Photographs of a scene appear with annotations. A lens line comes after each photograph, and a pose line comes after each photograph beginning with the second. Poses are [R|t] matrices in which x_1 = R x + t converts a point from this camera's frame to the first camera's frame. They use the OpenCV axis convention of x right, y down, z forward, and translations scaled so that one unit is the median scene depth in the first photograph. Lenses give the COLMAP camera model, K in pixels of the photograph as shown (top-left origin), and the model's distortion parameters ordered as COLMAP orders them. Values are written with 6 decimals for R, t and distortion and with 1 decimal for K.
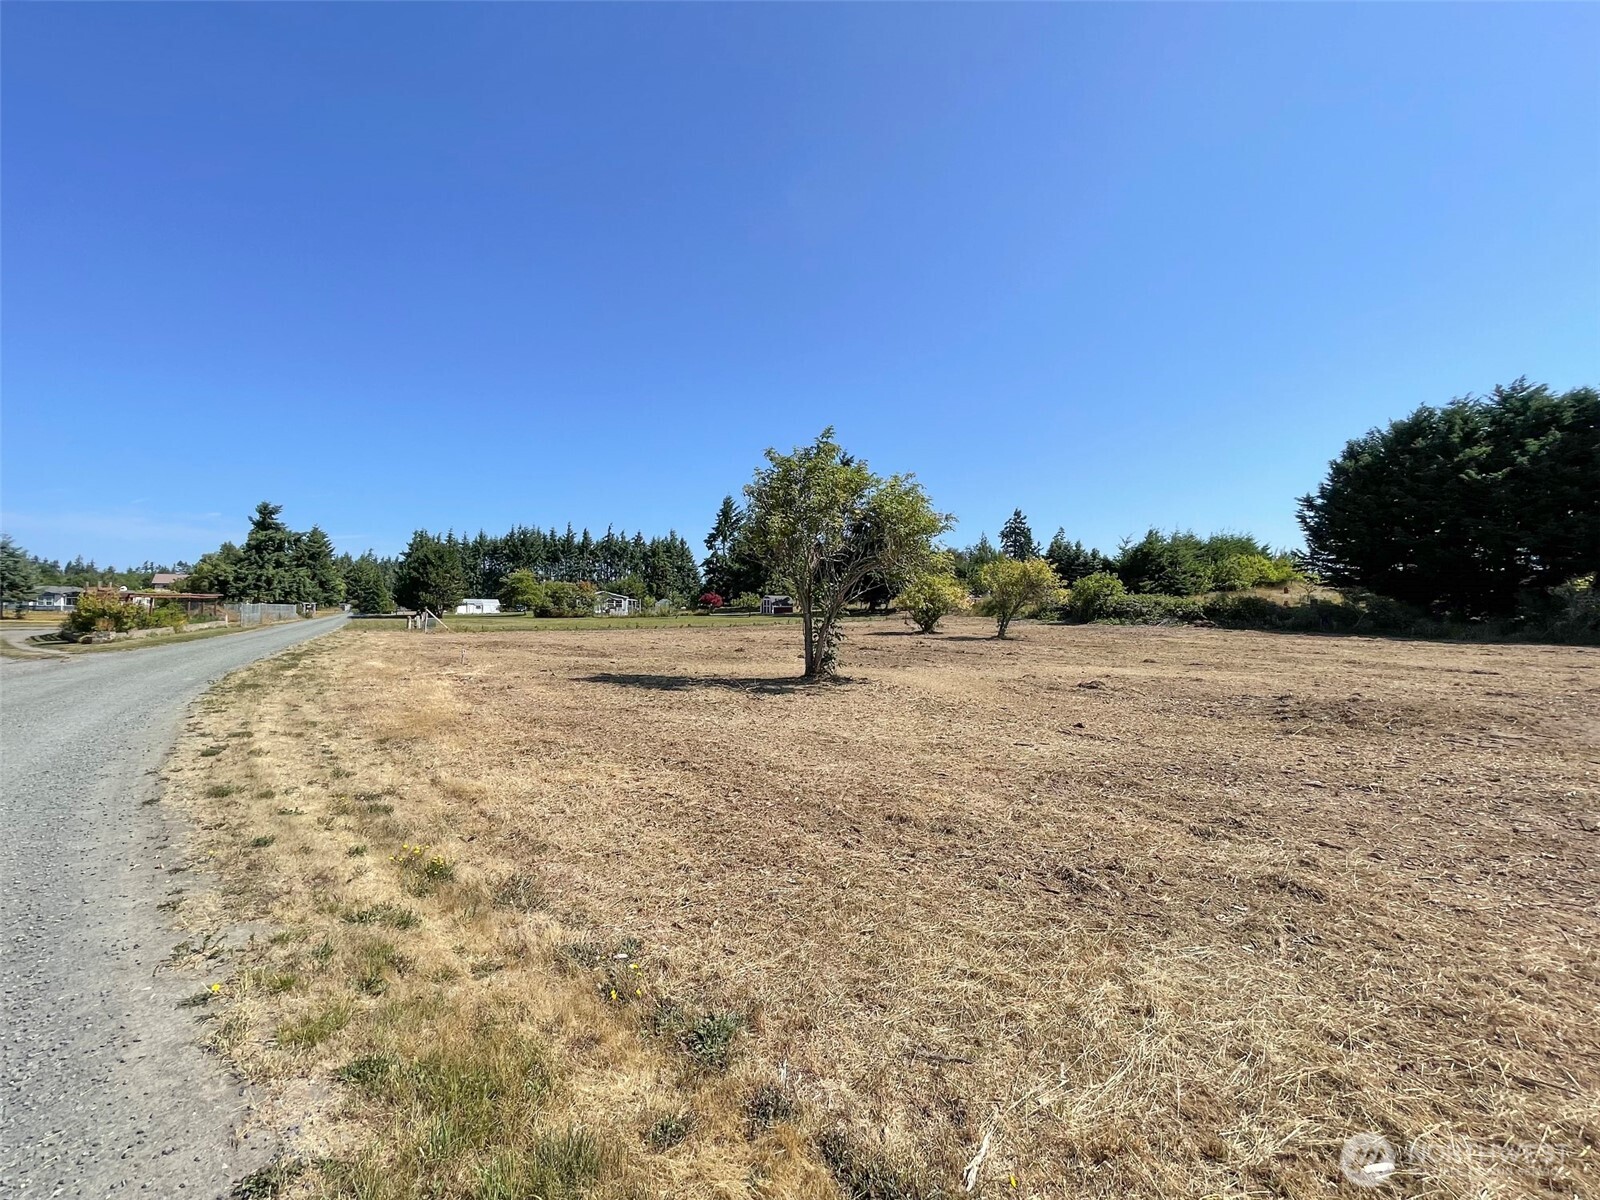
lens RADIAL K [[661.7, 0, 796.1], [0, 661.7, 596.4], [0, 0, 1]] dist [-0.000094, -0.000569]
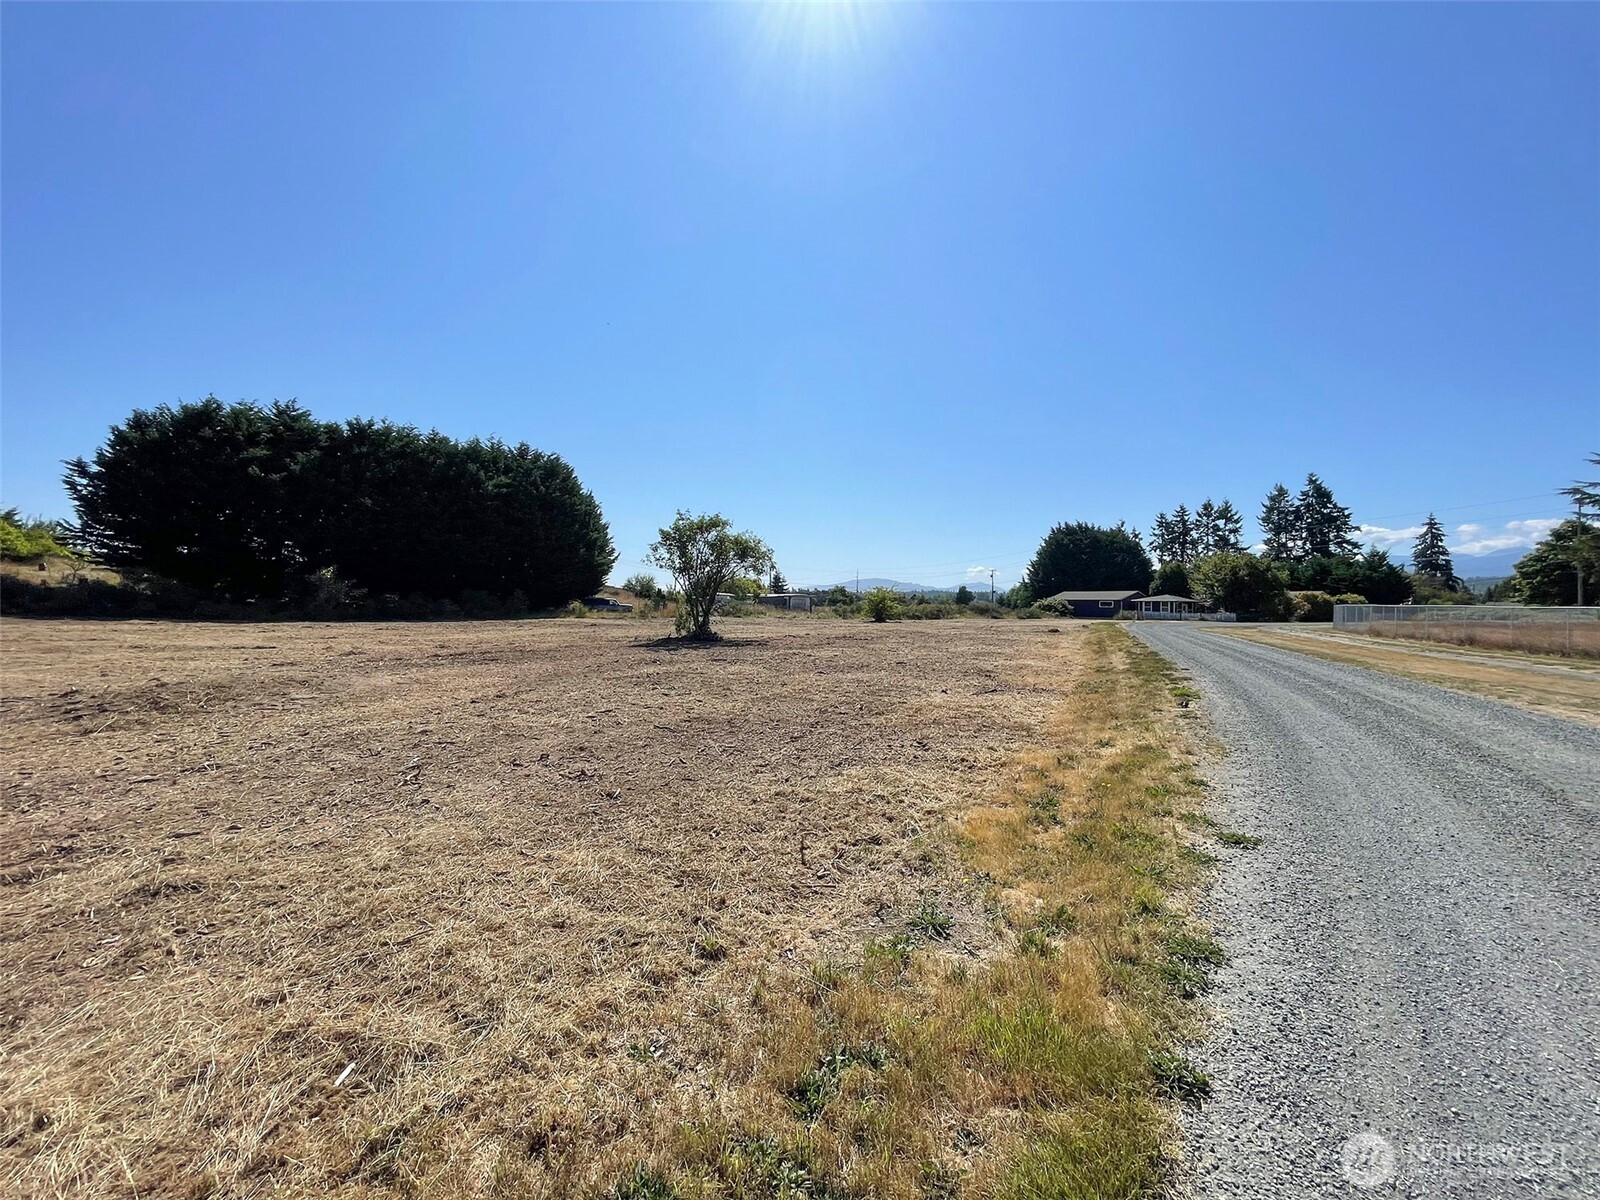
lens RADIAL K [[656.9, 0, 782.0], [0, 656.9, 592.4], [0, 0, 1]] dist [0.001964, 0.000458]
pose [[0.079057, 0.010426, 0.996816, -0.022976], [-0.030497, 0.999503, -0.008036, 0.001767], [-0.996404, -0.029764, 0.079335, 0.020071]]
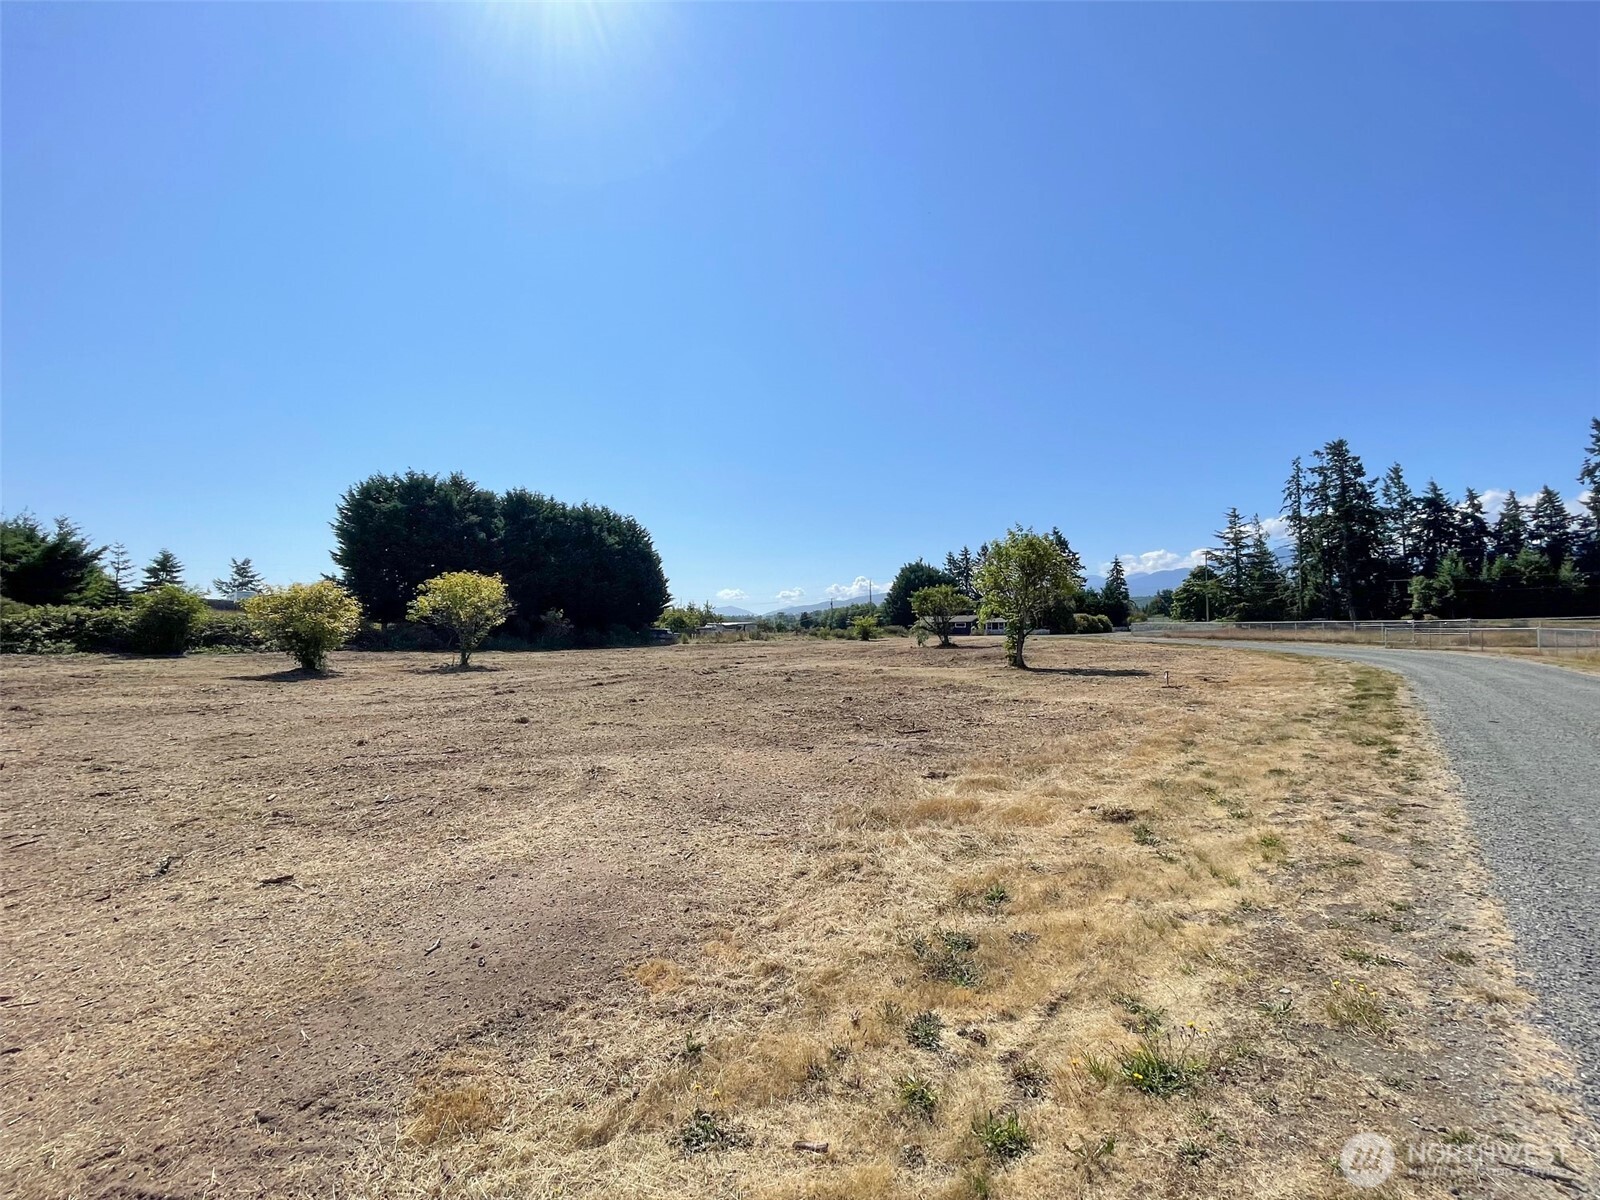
lens RADIAL K [[661.7, 0, 796.1], [0, 661.7, 596.4], [0, 0, 1]] dist [-0.000094, -0.000569]
pose [[-0.266164, 0.043239, 0.962957, -0.122985], [-0.008552, 0.998848, -0.047215, 0.003220], [-0.963890, -0.020802, -0.265488, 0.154444]]
